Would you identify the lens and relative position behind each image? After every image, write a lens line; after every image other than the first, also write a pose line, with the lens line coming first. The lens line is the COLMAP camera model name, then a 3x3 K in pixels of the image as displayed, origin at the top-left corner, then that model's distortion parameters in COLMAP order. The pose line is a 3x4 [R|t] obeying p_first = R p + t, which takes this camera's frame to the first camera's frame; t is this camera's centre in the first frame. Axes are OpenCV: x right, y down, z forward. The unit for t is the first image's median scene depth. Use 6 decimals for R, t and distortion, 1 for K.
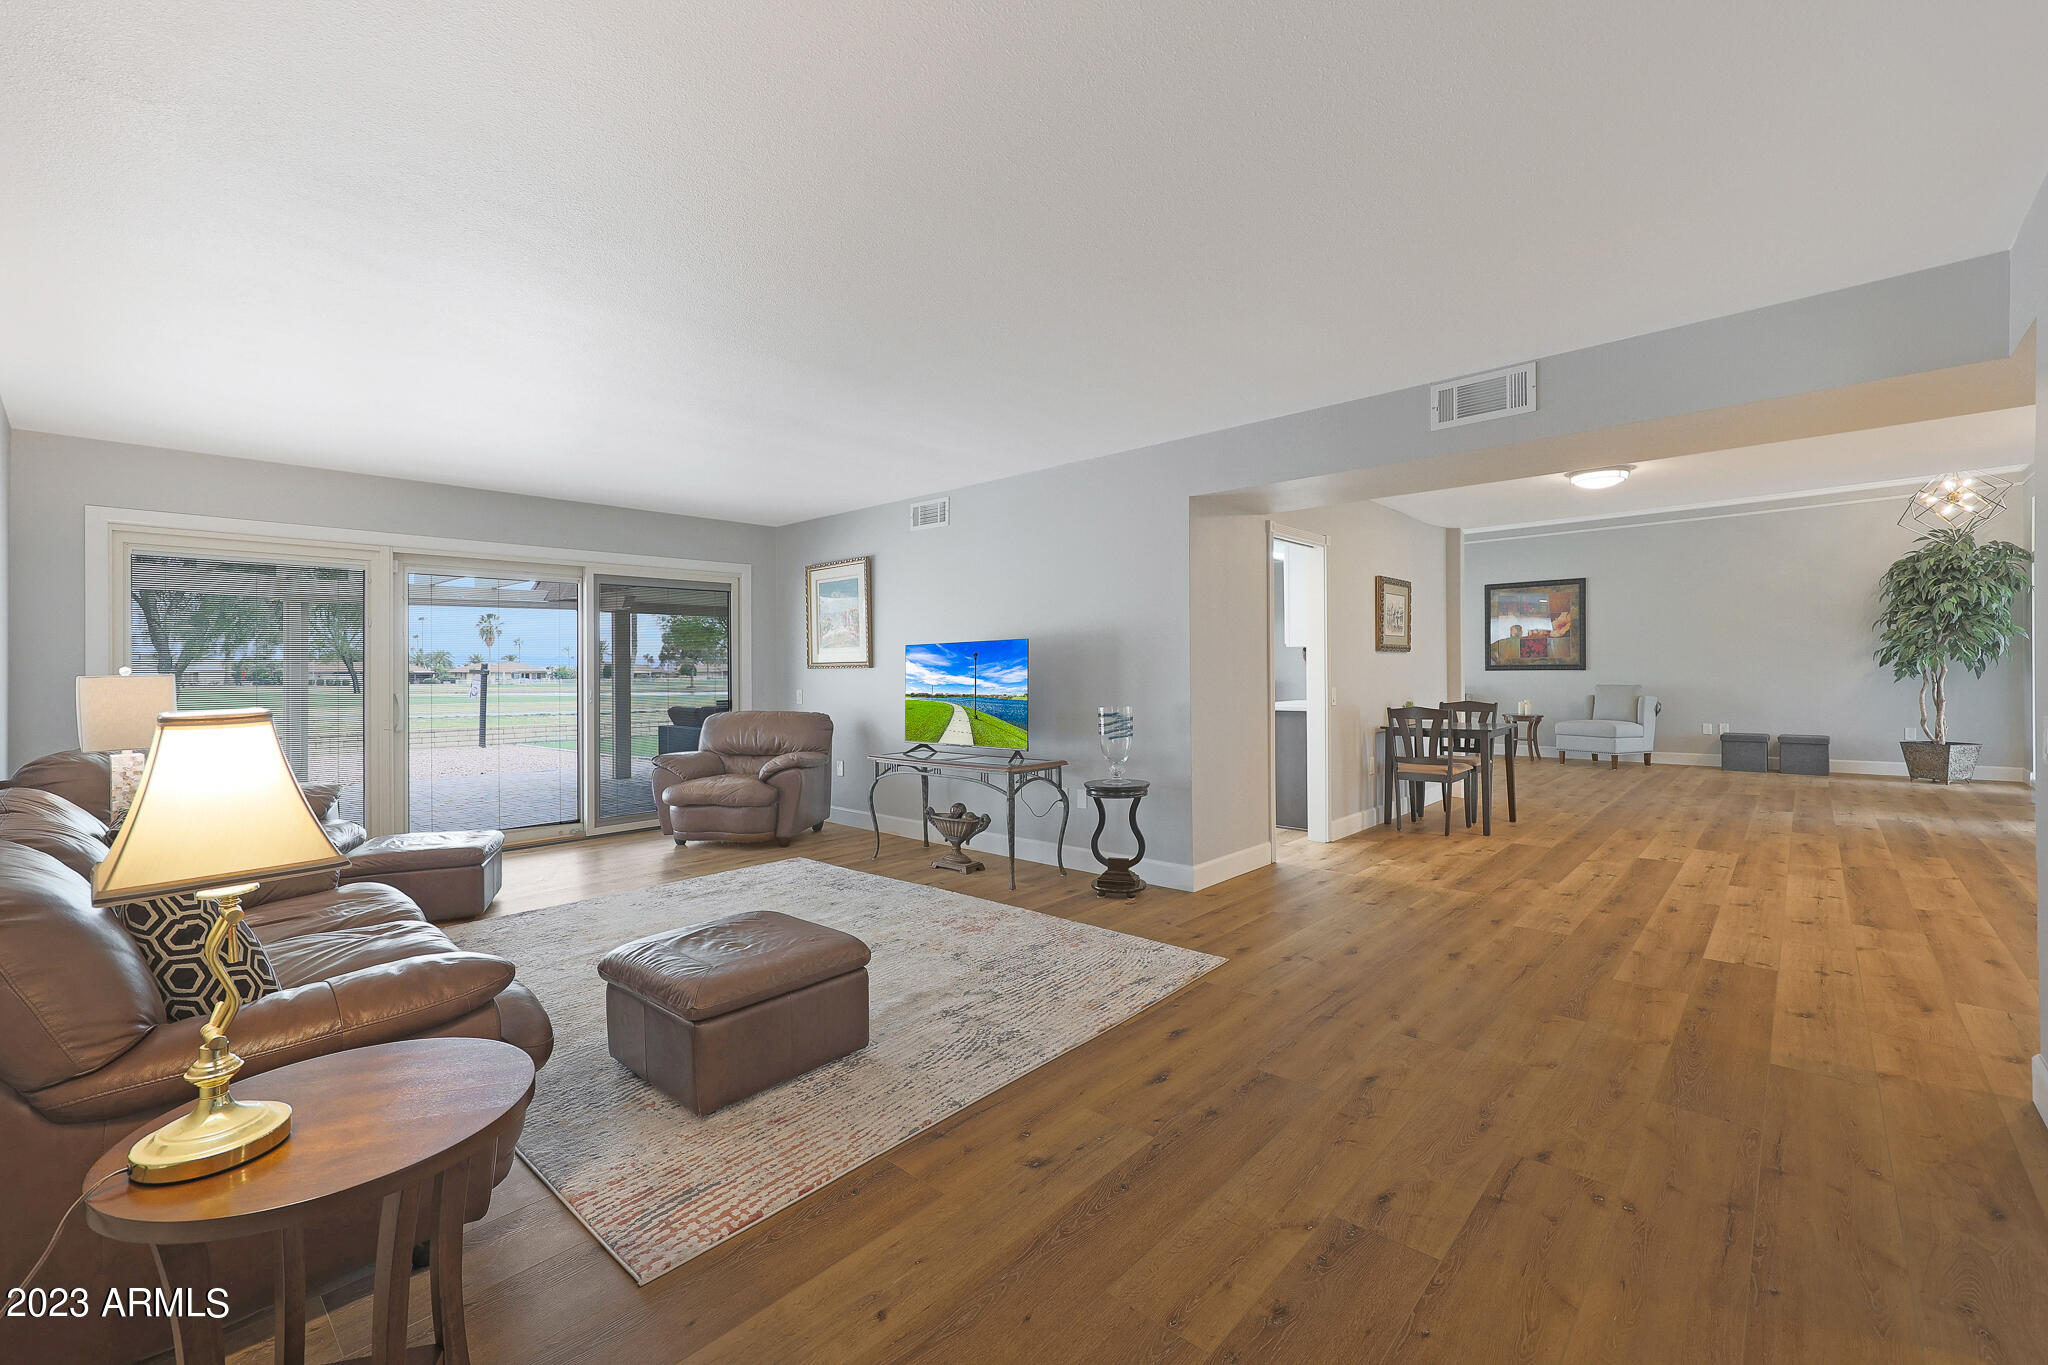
lens RADIAL K [[875.7, 0, 1029.3], [0, 875.7, 671.1], [0, 0, 1]] dist [0.002866, -0.000102]
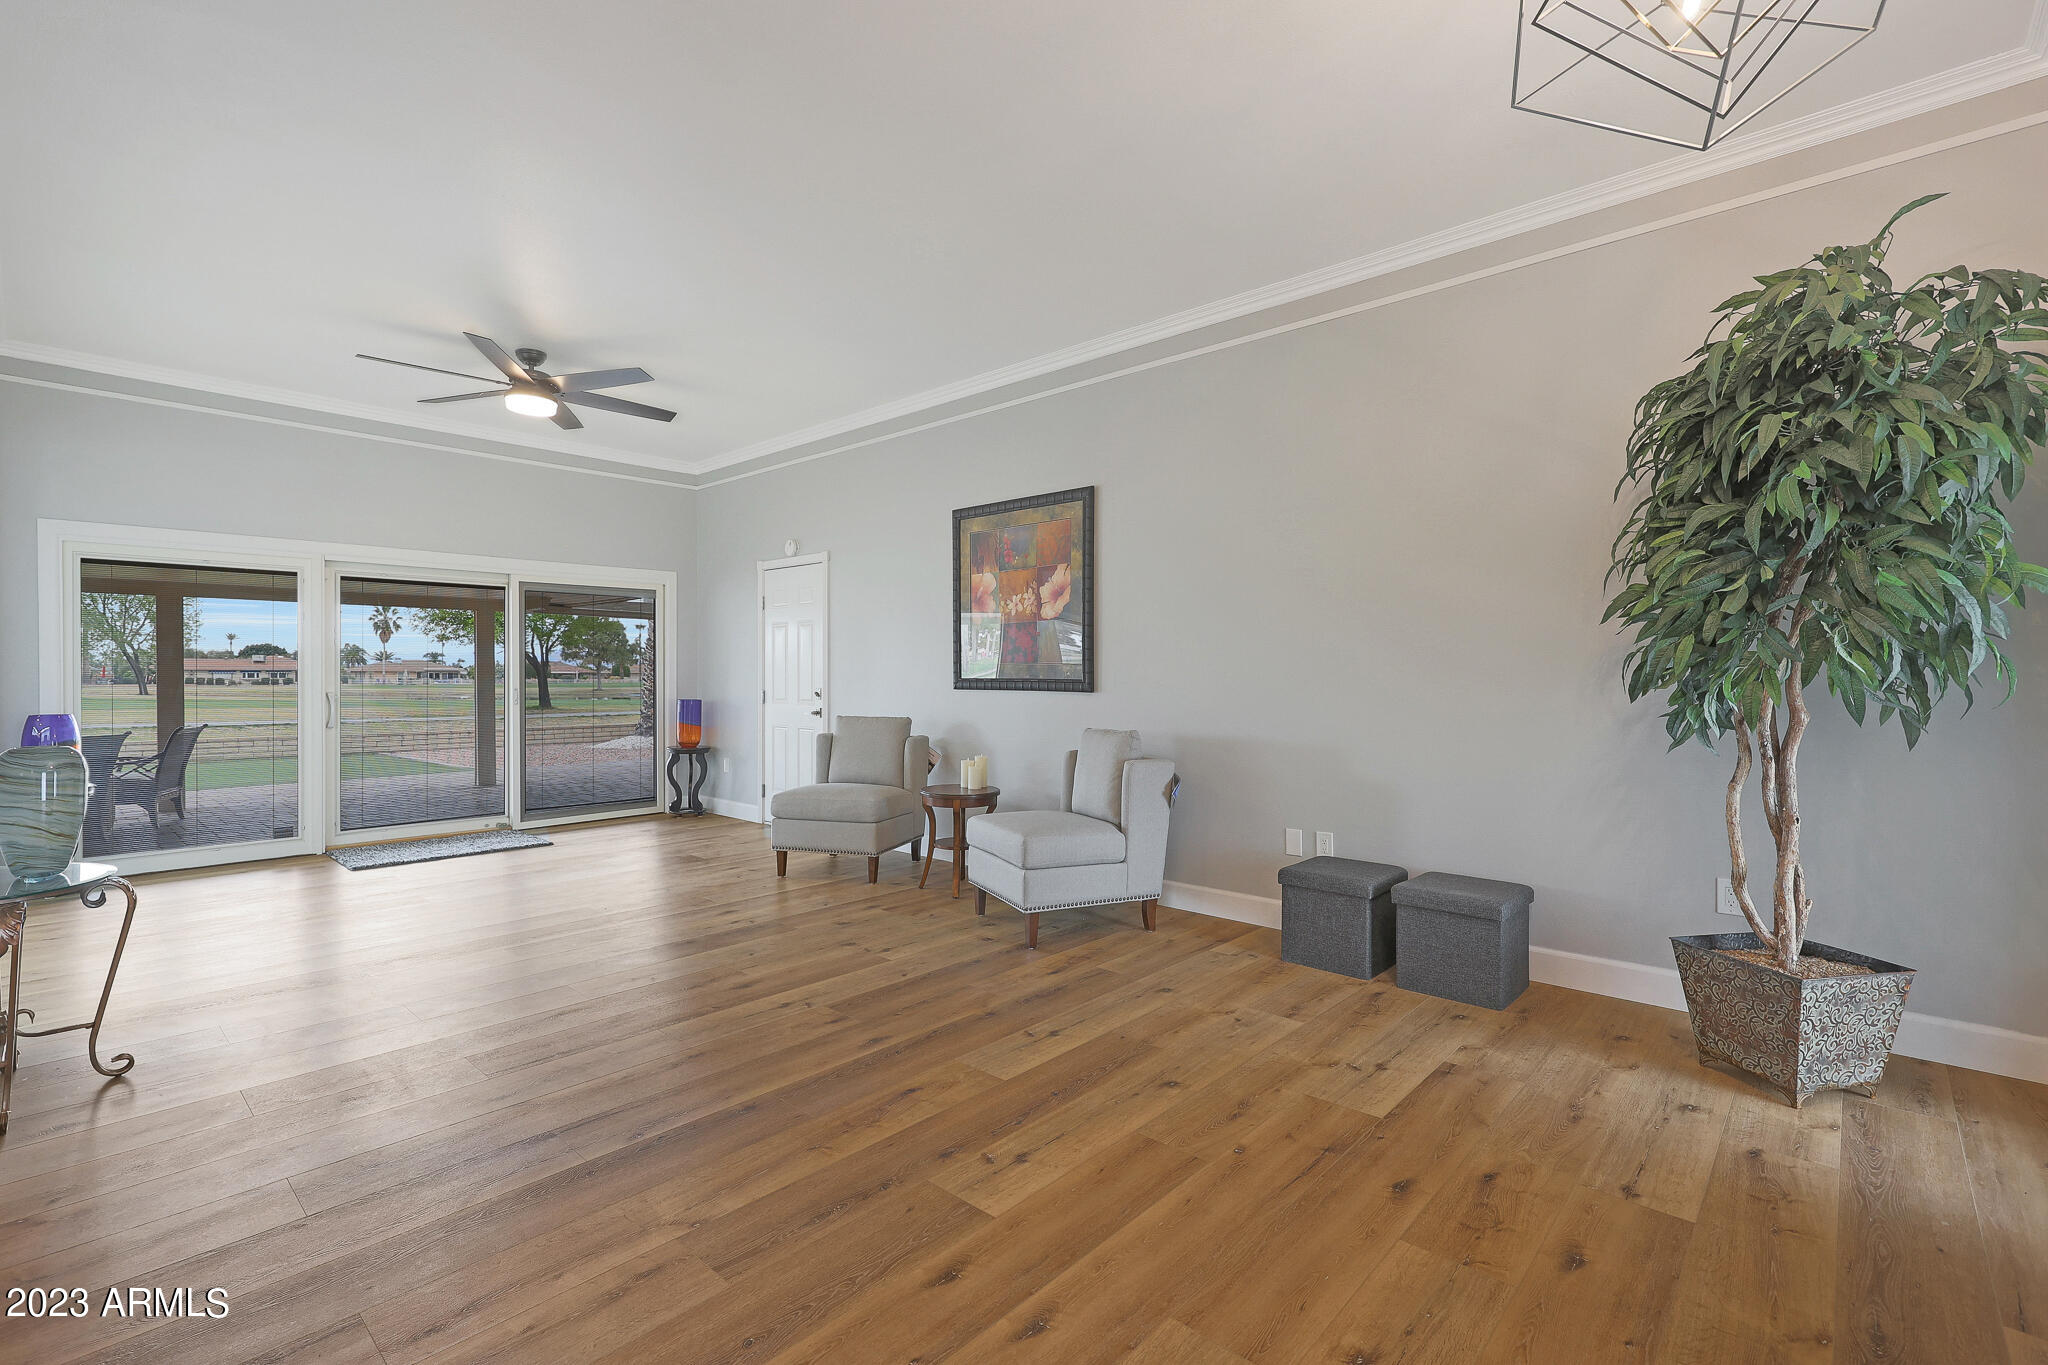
lens RADIAL K [[910.4, 0, 1024.5], [0, 910.4, 670.7], [0, 0, 1]] dist [-0.001295, 0.000468]
pose [[0.999867, 0.012793, -0.010109, 1.218319], [-0.012827, 0.999912, -0.003323, -0.020628], [0.010065, 0.003452, 0.999943, 1.068582]]
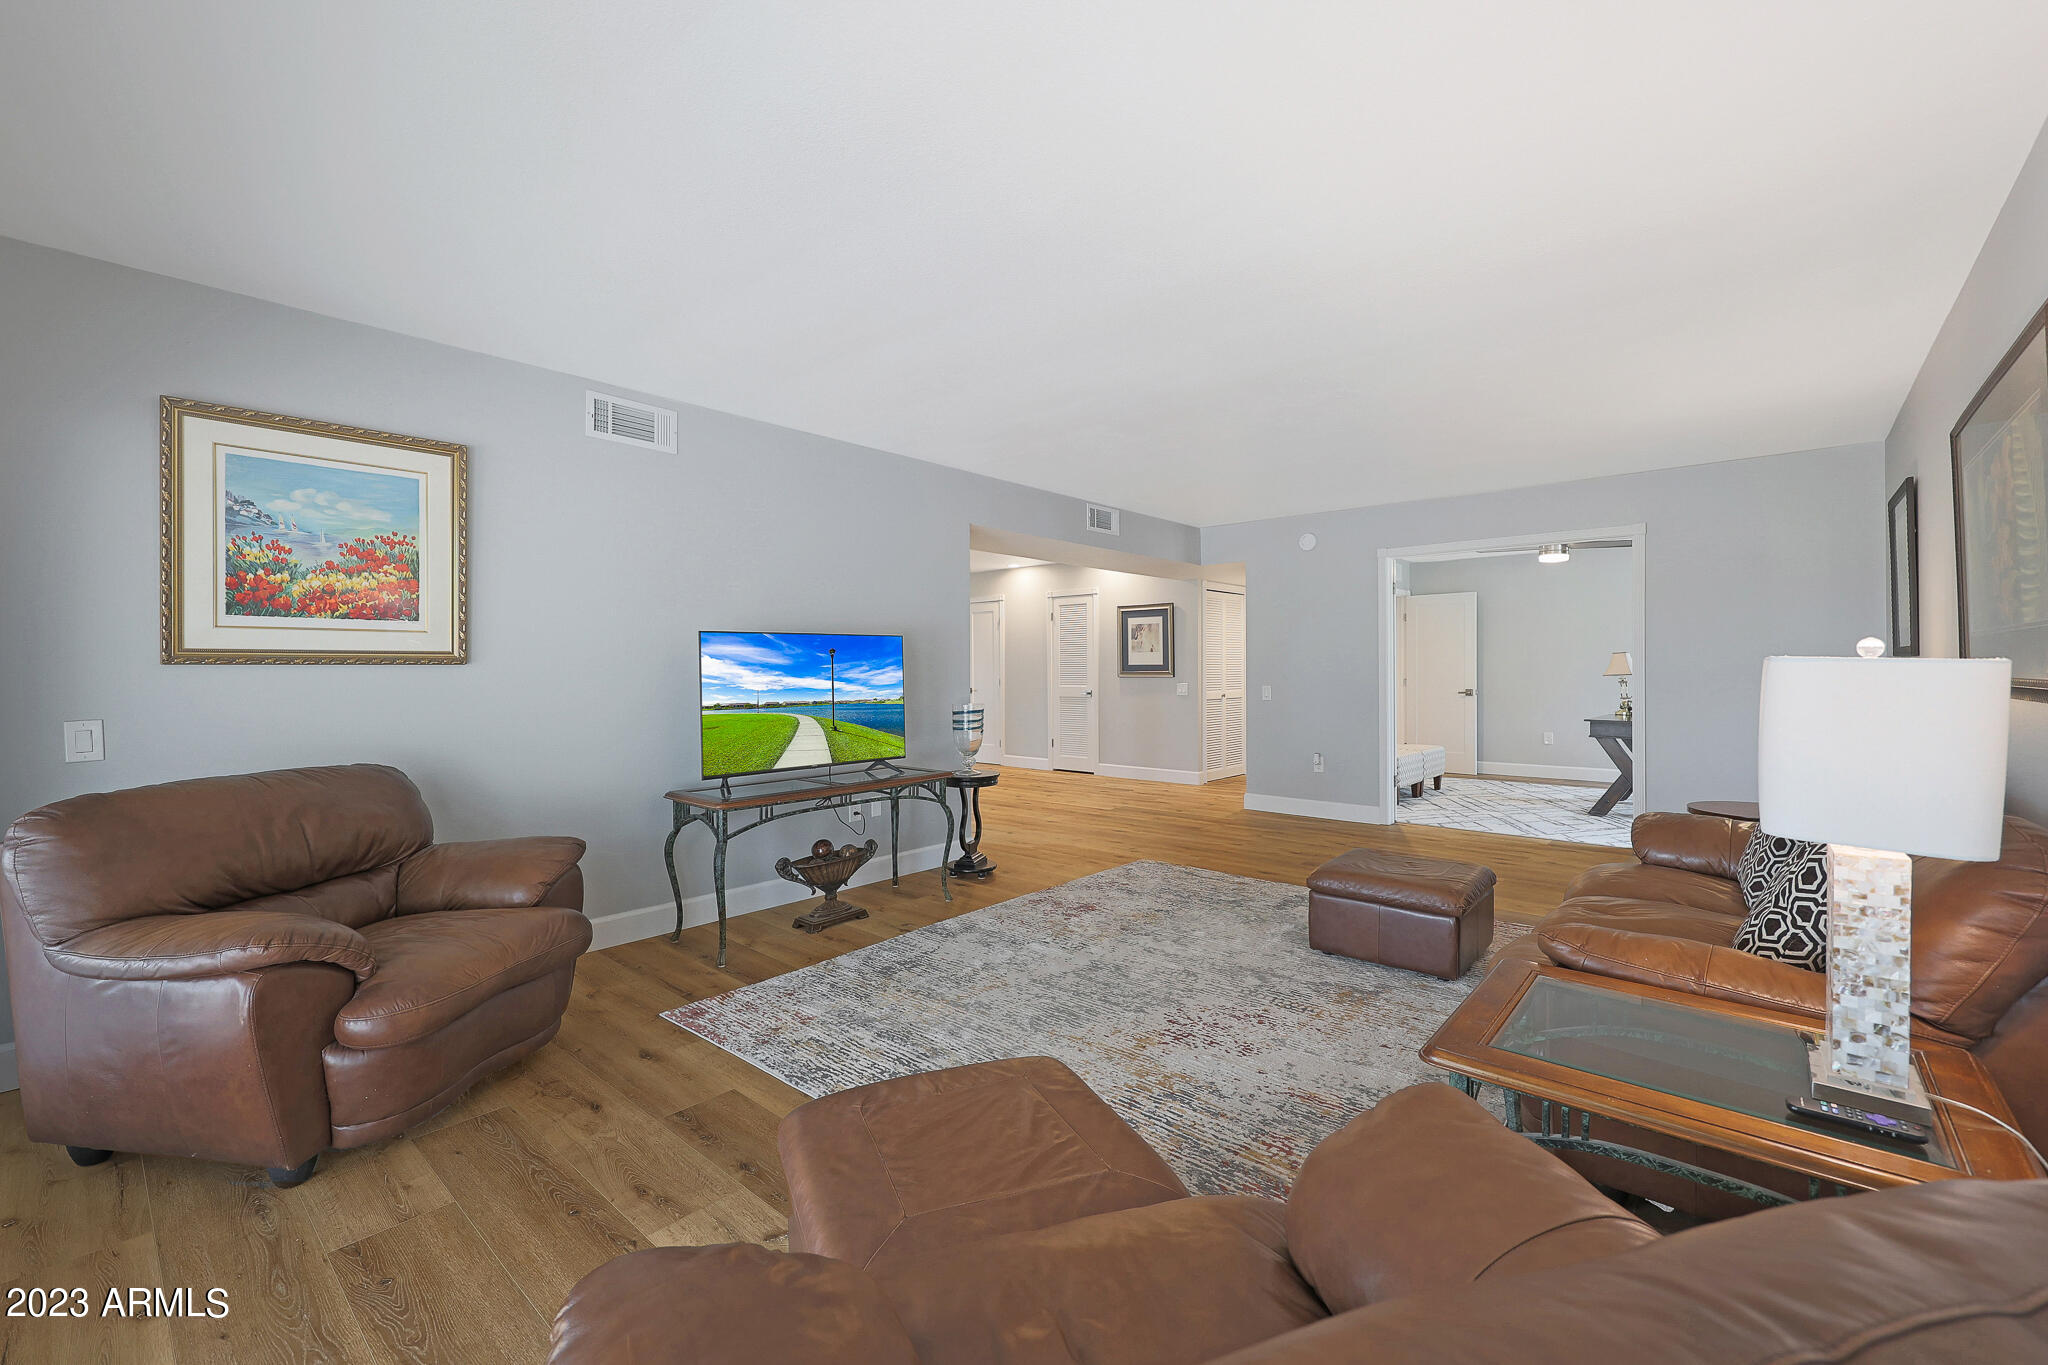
lens RADIAL K [[837.9, 0, 1024.0], [0, 837.9, 682.5], [0, 0, 1]] dist [-0.000206, -0.000129]
pose [[-0.025940, -0.000280, 0.999663, -0.830439], [0.007796, 0.999969, 0.000482, 0.010822], [-0.999633, 0.007806, -0.025937, 0.834881]]
